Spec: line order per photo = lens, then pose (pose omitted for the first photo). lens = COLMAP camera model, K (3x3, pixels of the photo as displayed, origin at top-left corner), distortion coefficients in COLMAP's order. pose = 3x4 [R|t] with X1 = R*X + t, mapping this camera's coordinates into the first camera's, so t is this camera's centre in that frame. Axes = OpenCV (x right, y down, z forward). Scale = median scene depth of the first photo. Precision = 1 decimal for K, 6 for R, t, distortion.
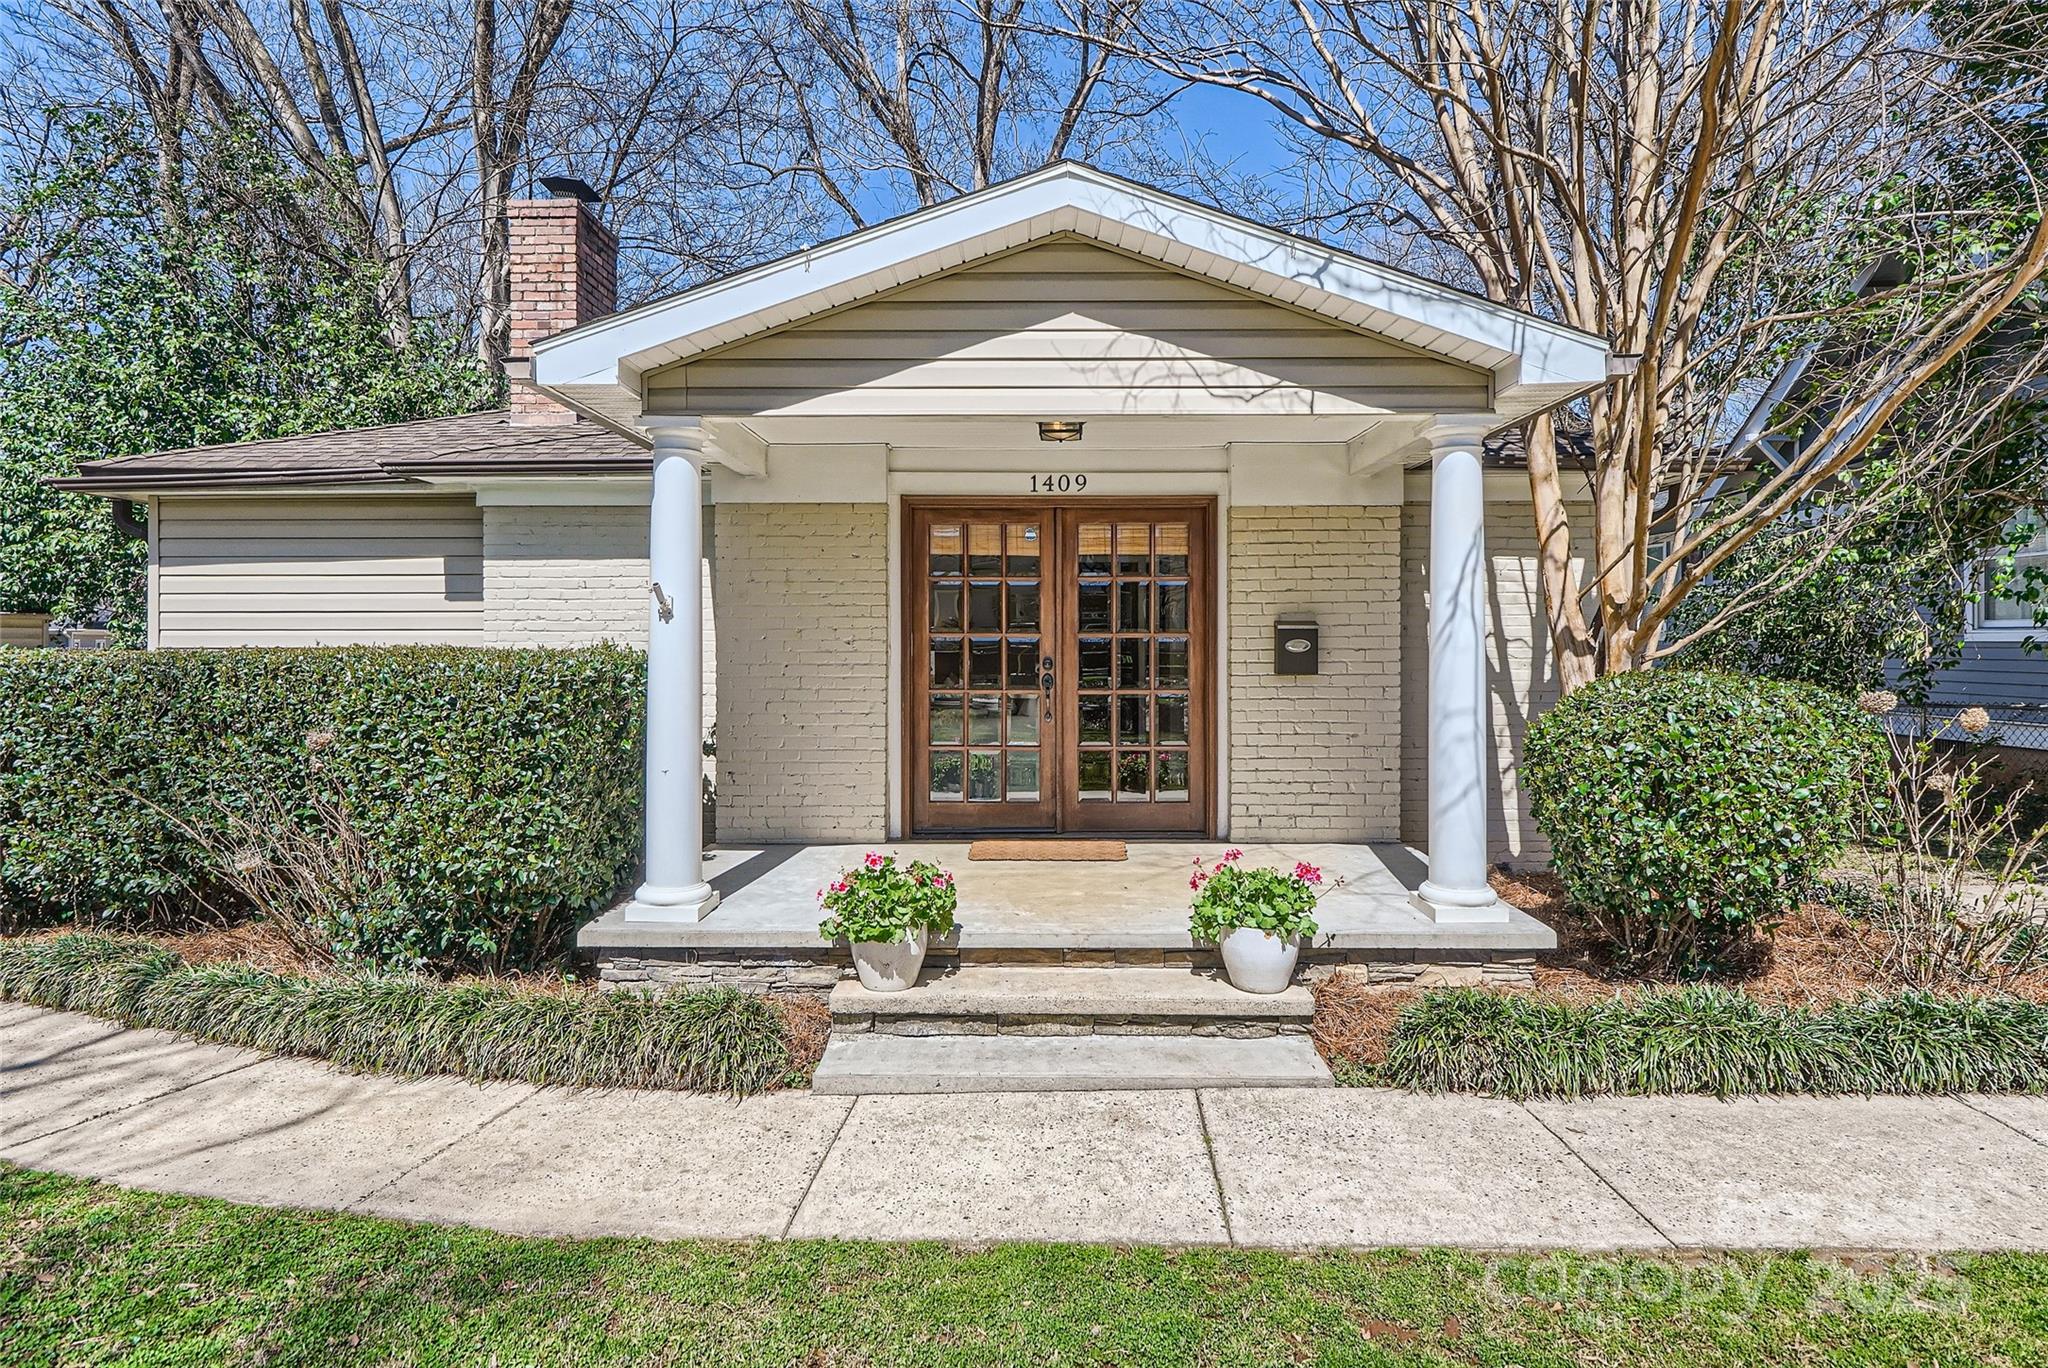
lens RADIAL K [[772.4, 0, 1011.2], [0, 772.4, 645.7], [0, 0, 1]] dist [0.003401, 0.000116]
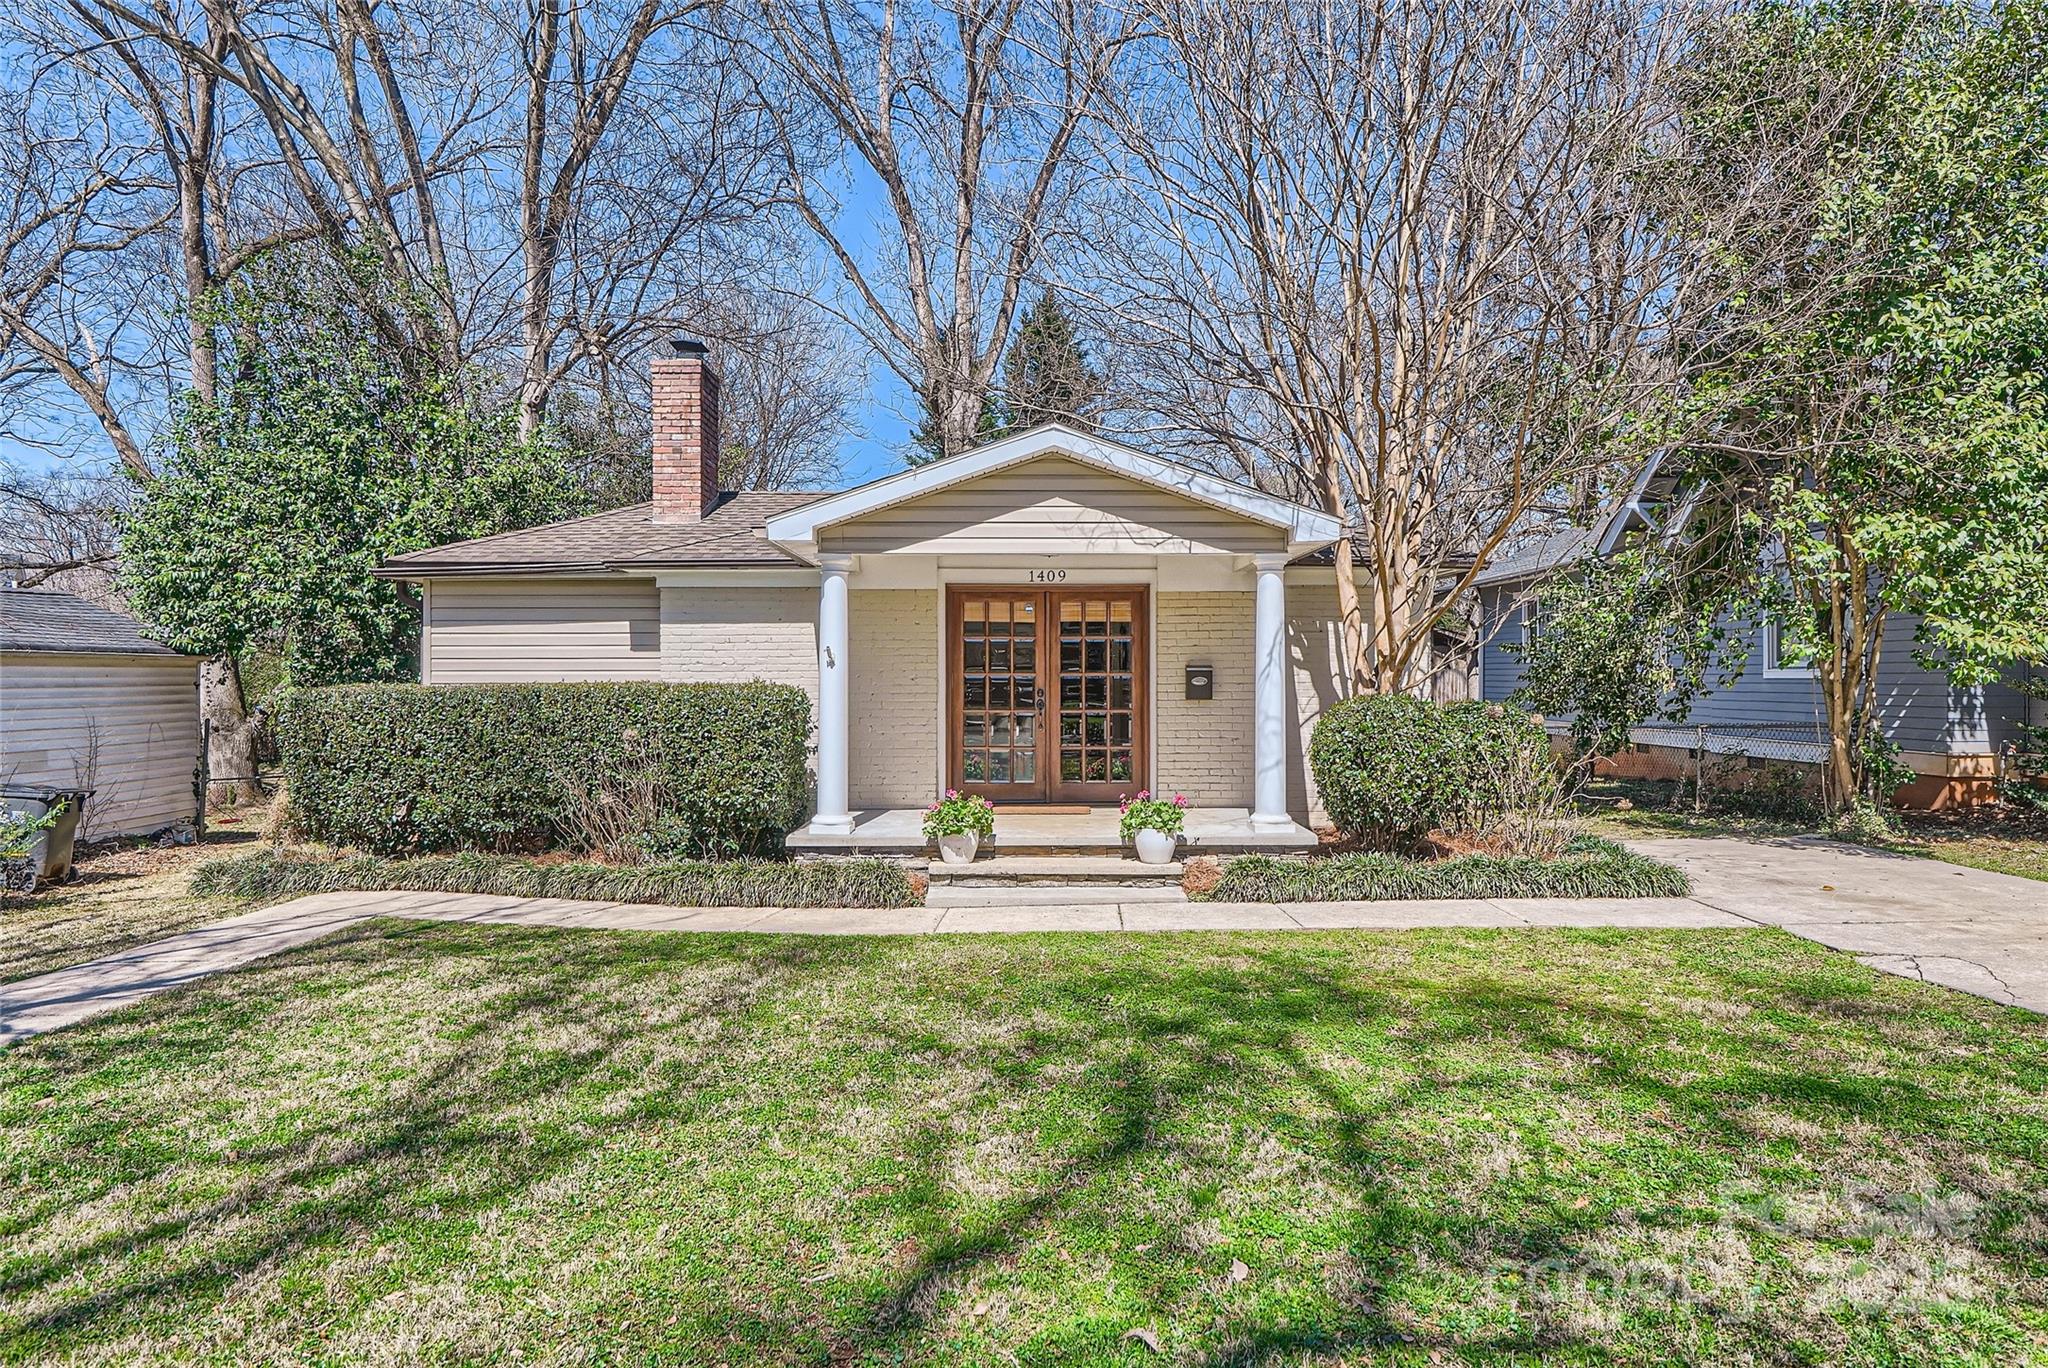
lens RADIAL K [[903.5, 0, 1024.0], [0, 903.5, 684.0], [0, 0, 1]] dist [0.000911, 0.000122]
pose [[0.999101, -0.000659, 0.042388, -0.063341], [0.000585, 0.999998, 0.001757, 0.002313], [-0.042389, -0.001731, 0.999100, -0.815819]]
